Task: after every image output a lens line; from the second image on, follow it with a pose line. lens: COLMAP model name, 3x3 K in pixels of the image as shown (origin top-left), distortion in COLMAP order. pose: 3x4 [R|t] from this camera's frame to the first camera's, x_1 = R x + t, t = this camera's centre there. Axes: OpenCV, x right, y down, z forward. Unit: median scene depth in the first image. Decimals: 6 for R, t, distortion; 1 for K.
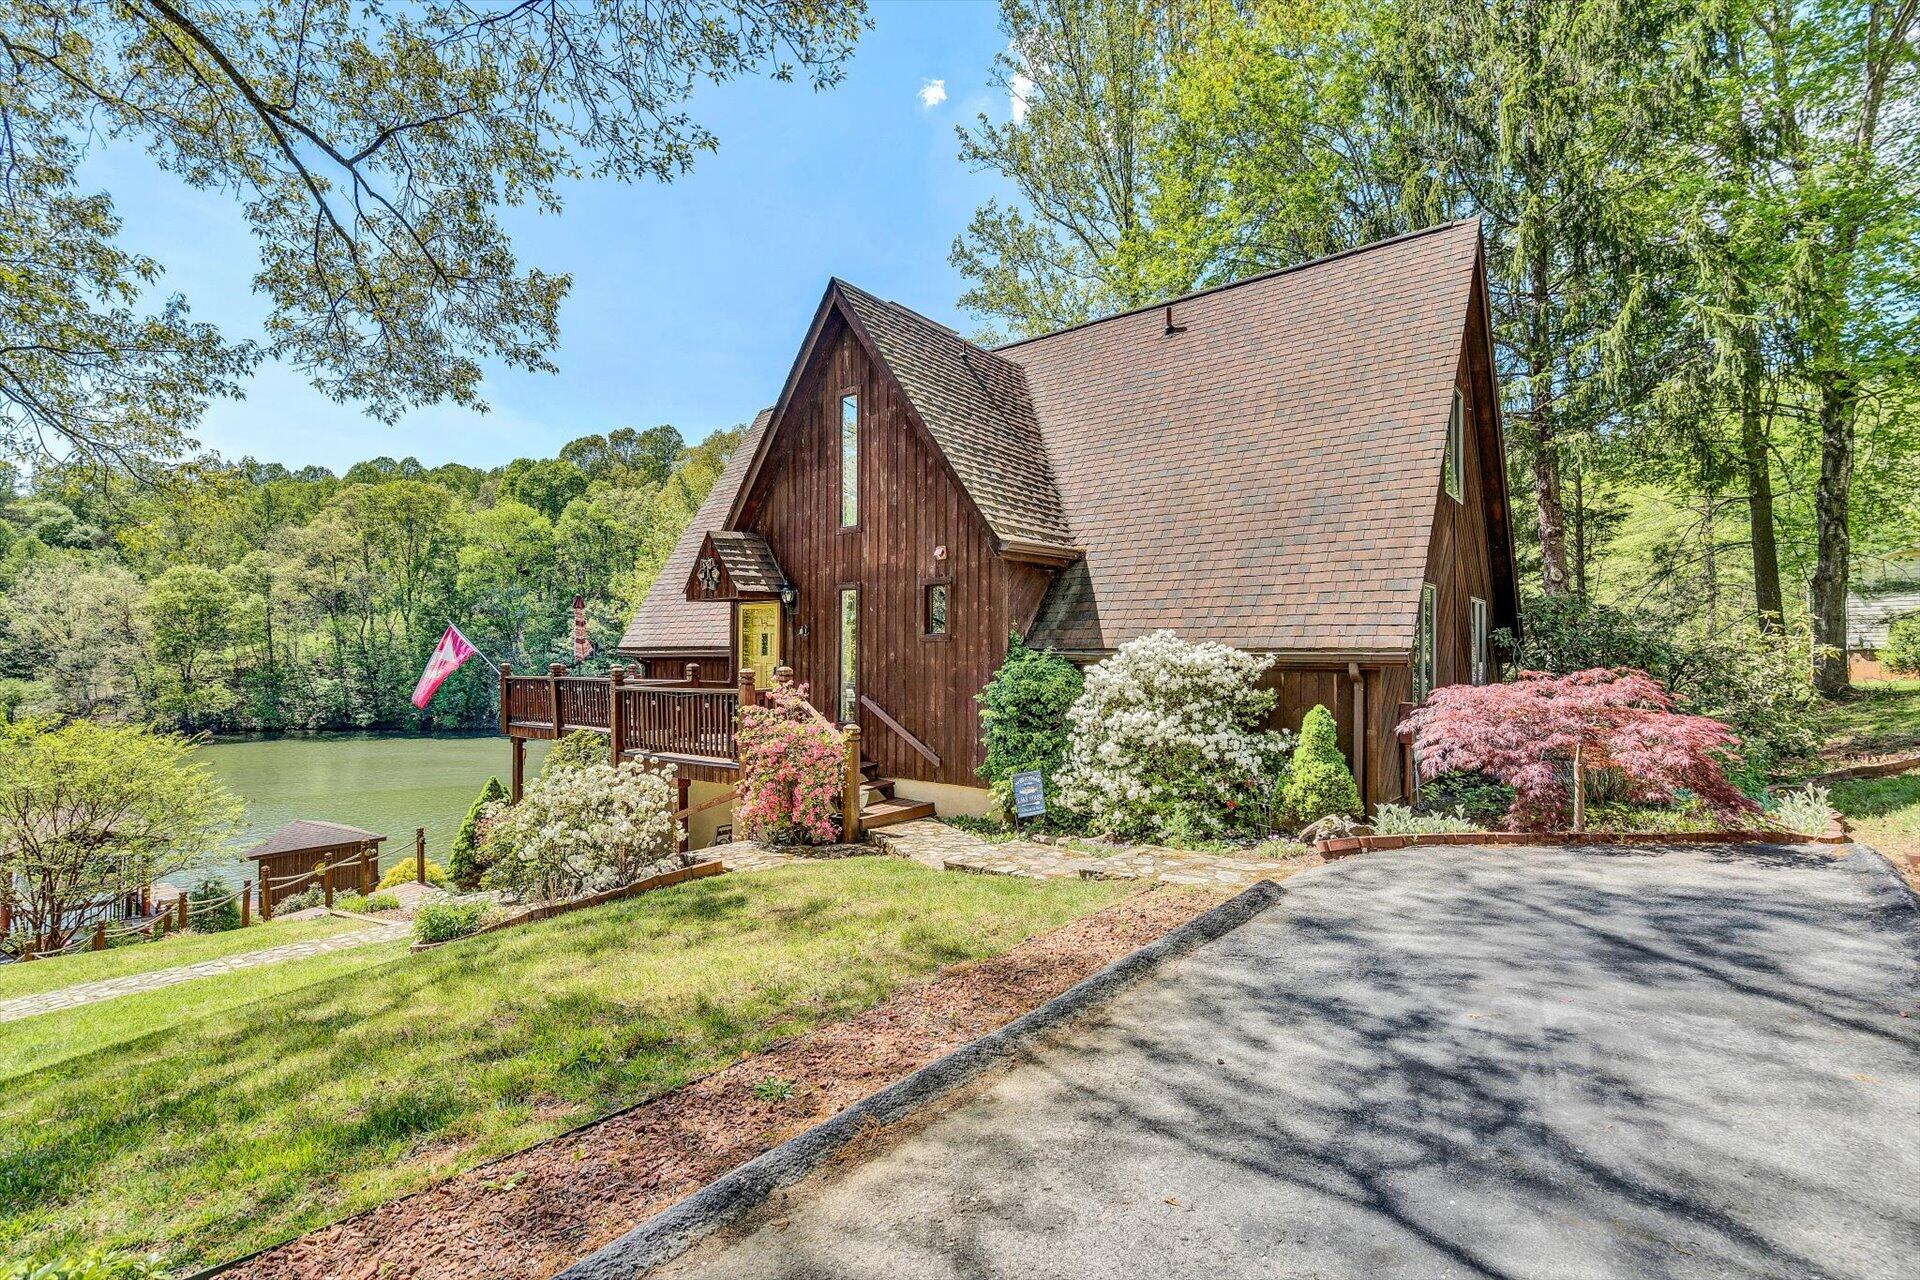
lens RADIAL K [[863.7, 0, 952.8], [0, 863.7, 636.6], [0, 0, 1]] dist [-0.008356, 0.000428]
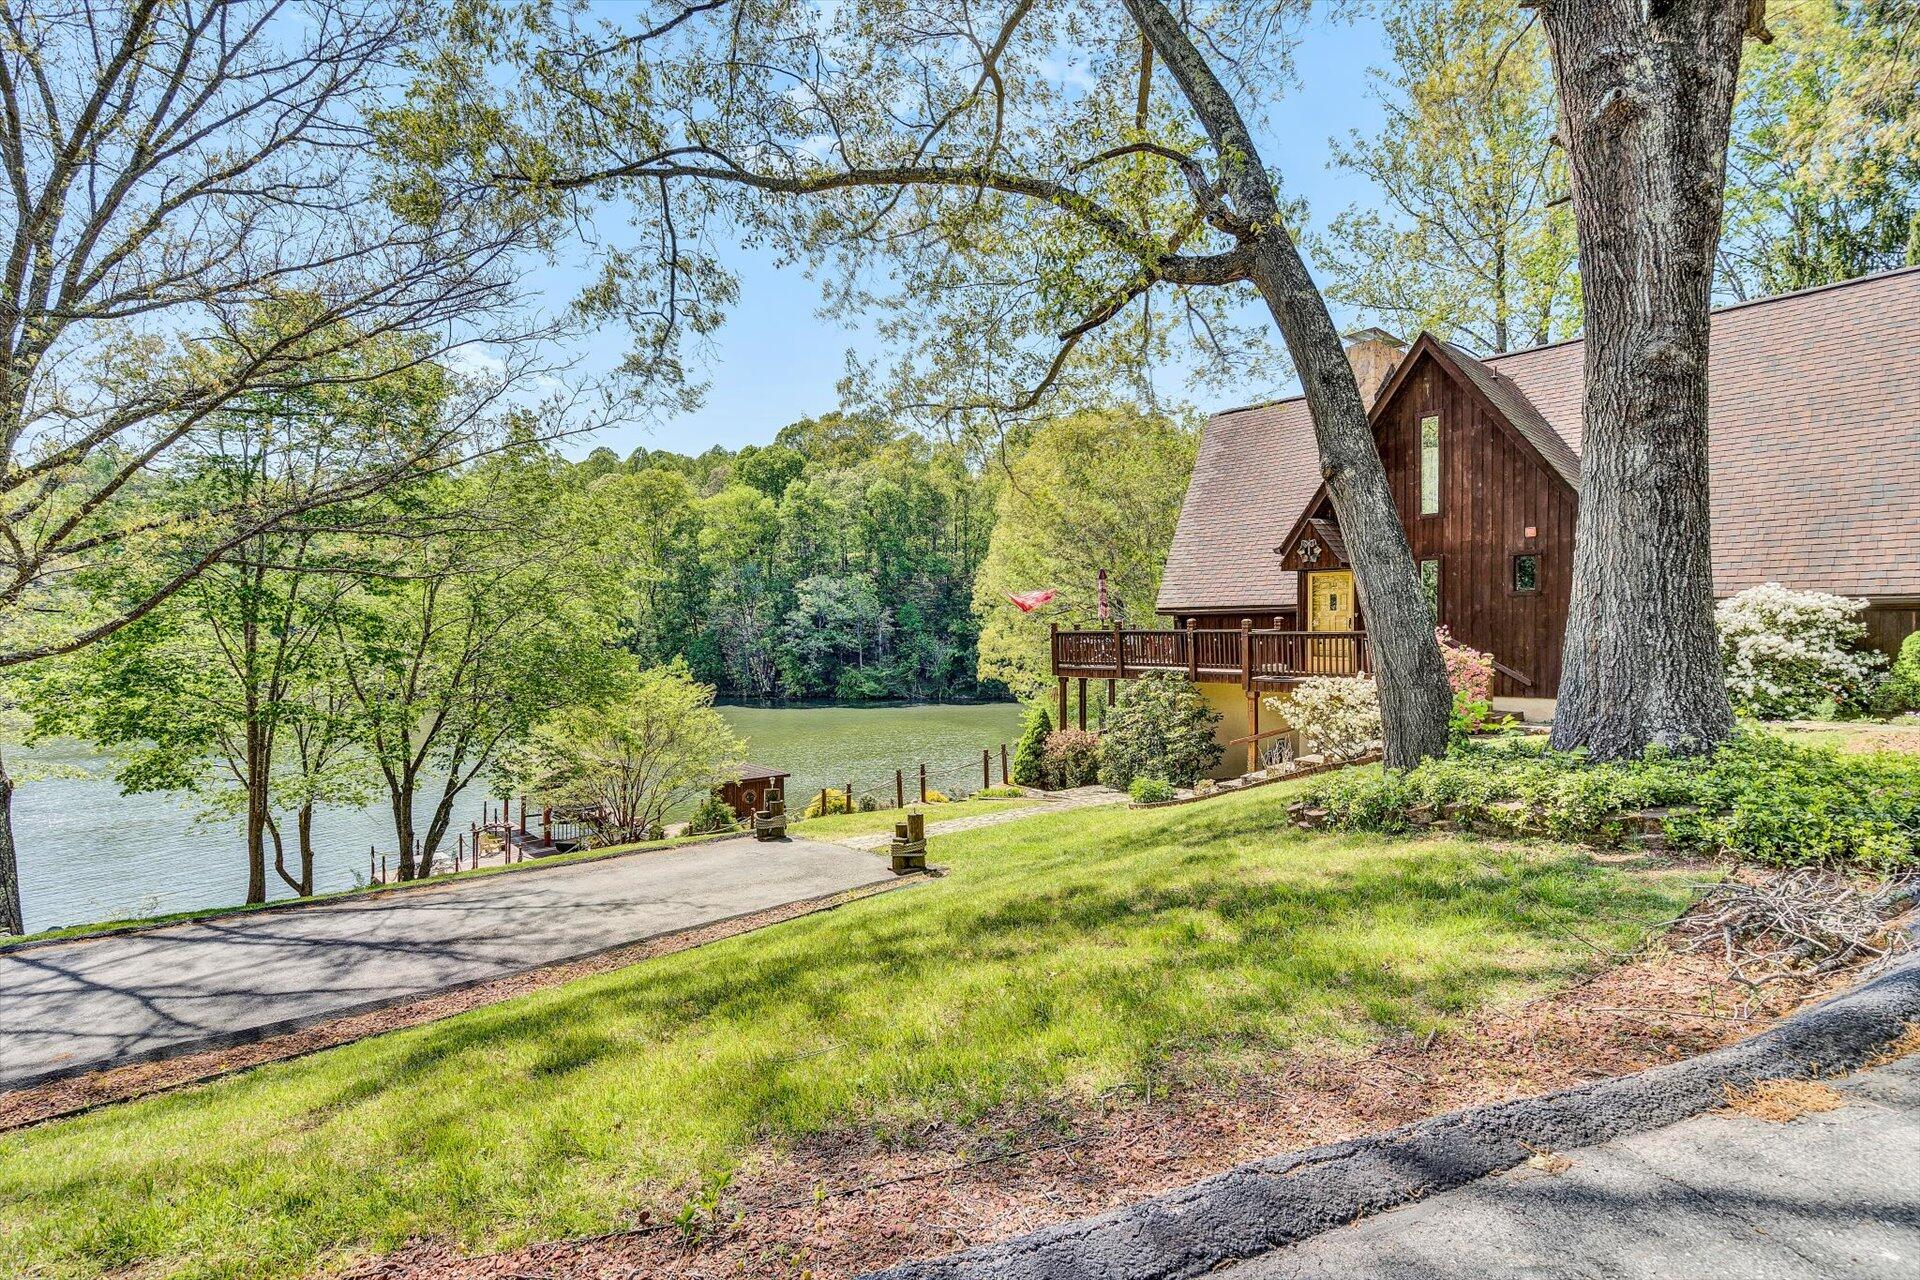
lens RADIAL K [[876.6, 0, 971.4], [0, 876.6, 640.3], [0, 0, 1]] dist [0.001626, 0.000162]
pose [[0.986736, -0.003403, -0.162296, -0.611164], [0.009194, 0.999347, 0.034940, 0.017642], [0.162071, -0.035969, 0.986123, -0.488857]]
